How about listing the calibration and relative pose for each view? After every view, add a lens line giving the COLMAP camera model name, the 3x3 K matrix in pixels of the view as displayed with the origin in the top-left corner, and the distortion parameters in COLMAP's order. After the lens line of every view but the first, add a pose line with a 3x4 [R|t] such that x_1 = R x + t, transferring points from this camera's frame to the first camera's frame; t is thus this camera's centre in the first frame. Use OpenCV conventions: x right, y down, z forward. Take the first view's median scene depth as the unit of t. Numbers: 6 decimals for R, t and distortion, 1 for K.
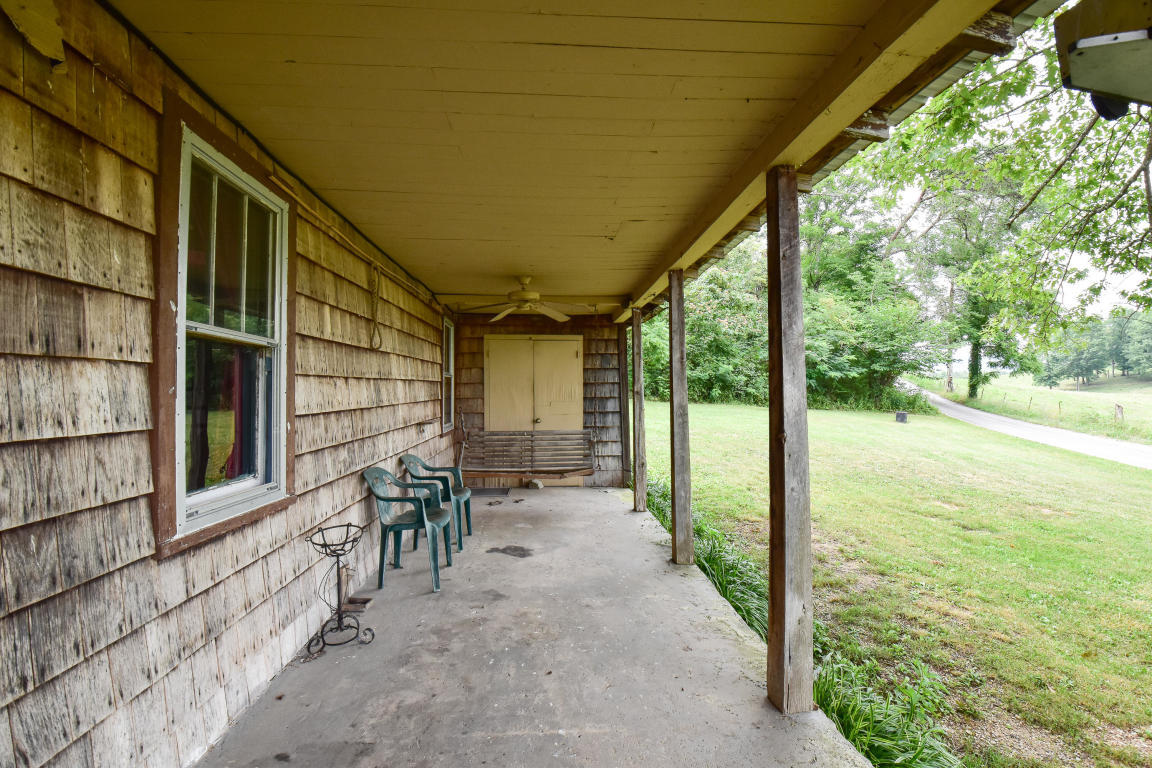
lens RADIAL K [[503.4, 0, 575.5], [0, 503.4, 380.6], [0, 0, 1]] dist [-0.036679, -0.001242]
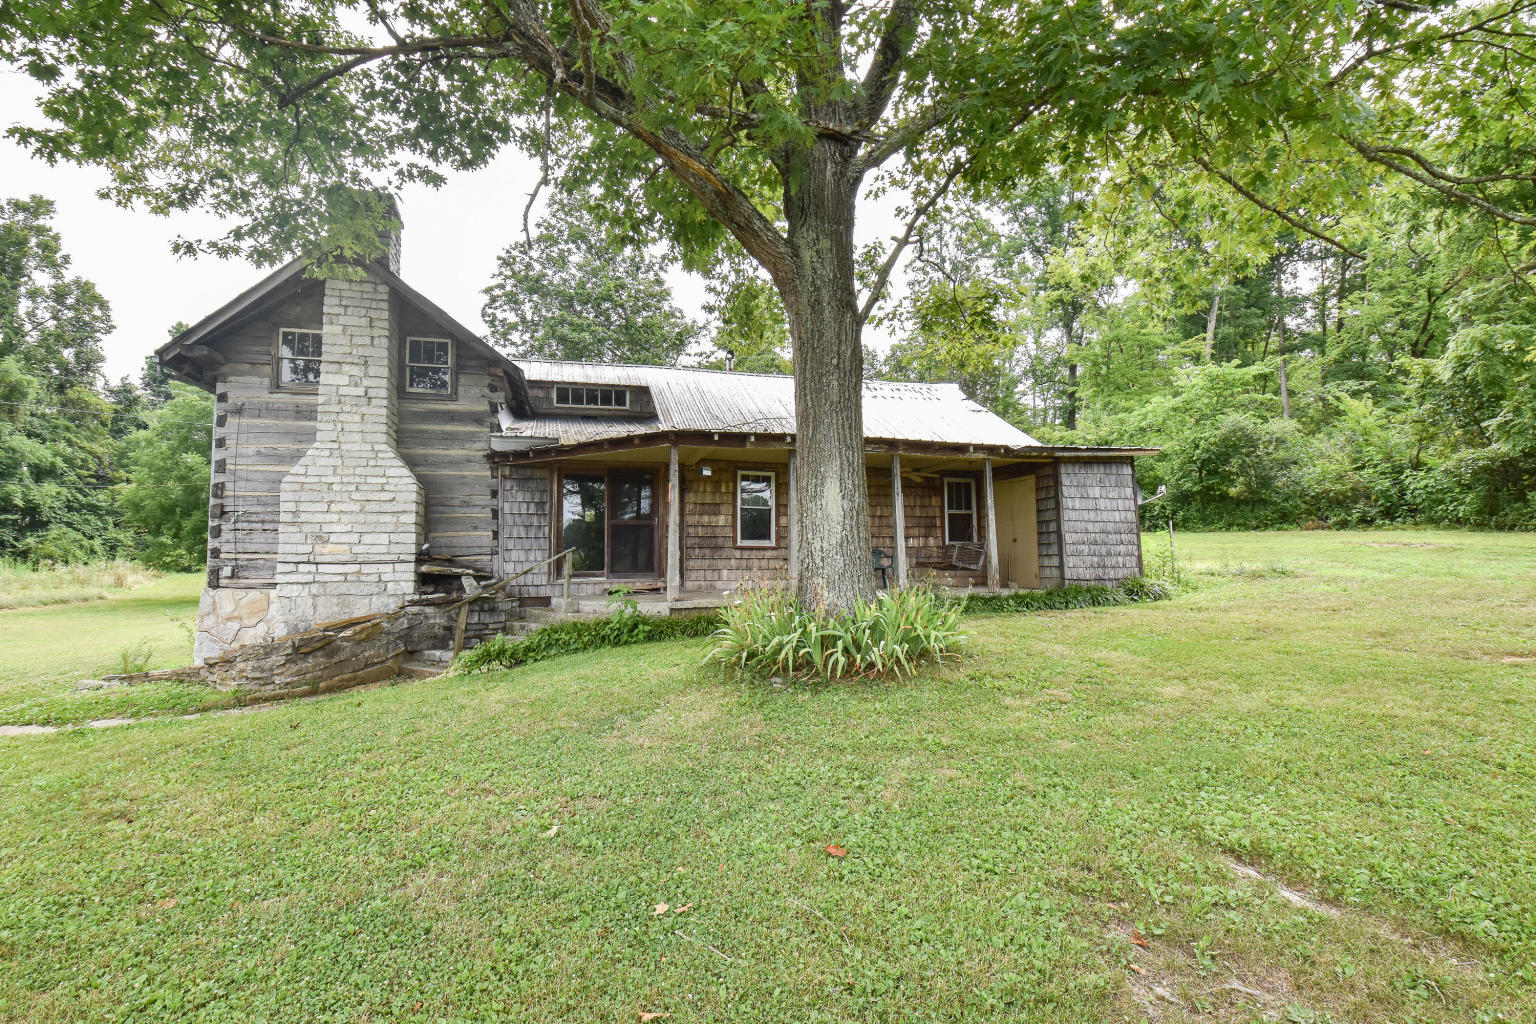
lens RADIAL K [[671.2, 0, 758.7], [0, 671.2, 513.9], [0, 0, 1]] dist [-0.036679, -0.001242]
pose [[0.224055, -0.065449, -0.972376, 5.028616], [0.024256, 0.997808, -0.061572, 0.331213], [0.974275, -0.009791, 0.225152, -0.359485]]
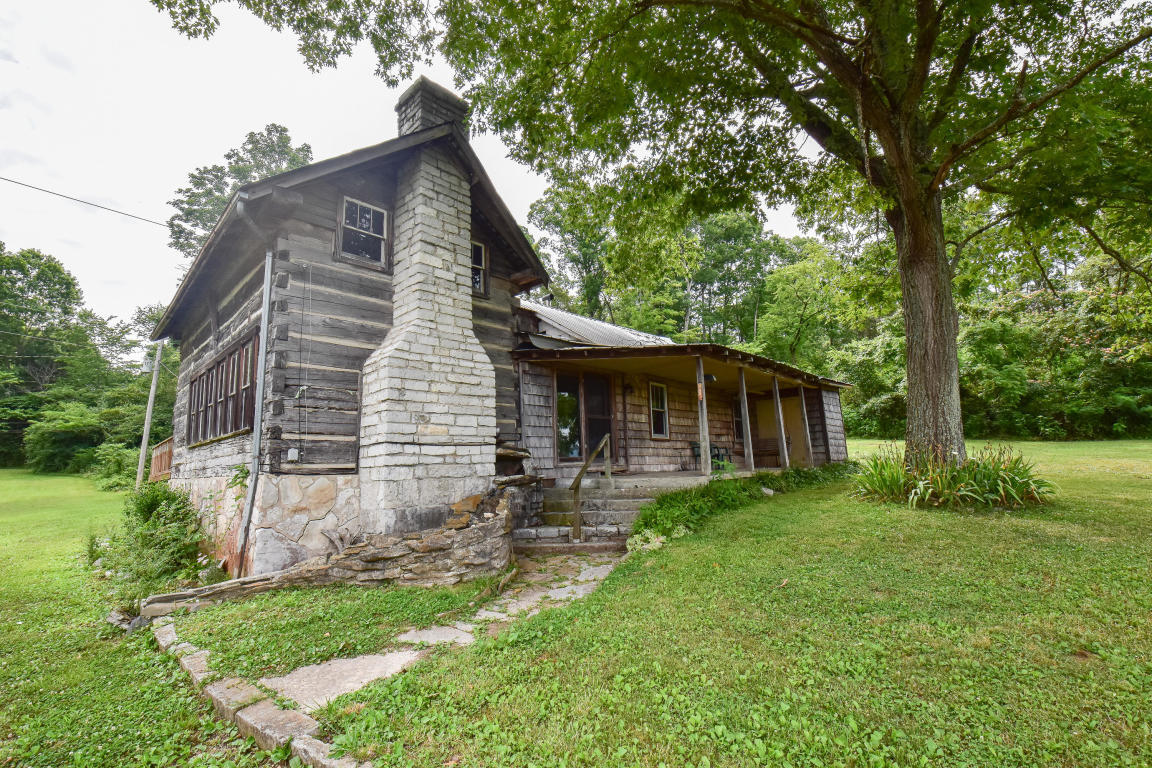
lens RADIAL K [[503.4, 0, 564.3], [0, 503.4, 386.4], [0, 0, 1]] dist [-0.036679, -0.001242]
pose [[0.655842, -0.130081, -0.743606, 3.028699], [0.034849, 0.989209, -0.142309, 0.440891], [0.754093, 0.067418, 0.653298, -3.746310]]
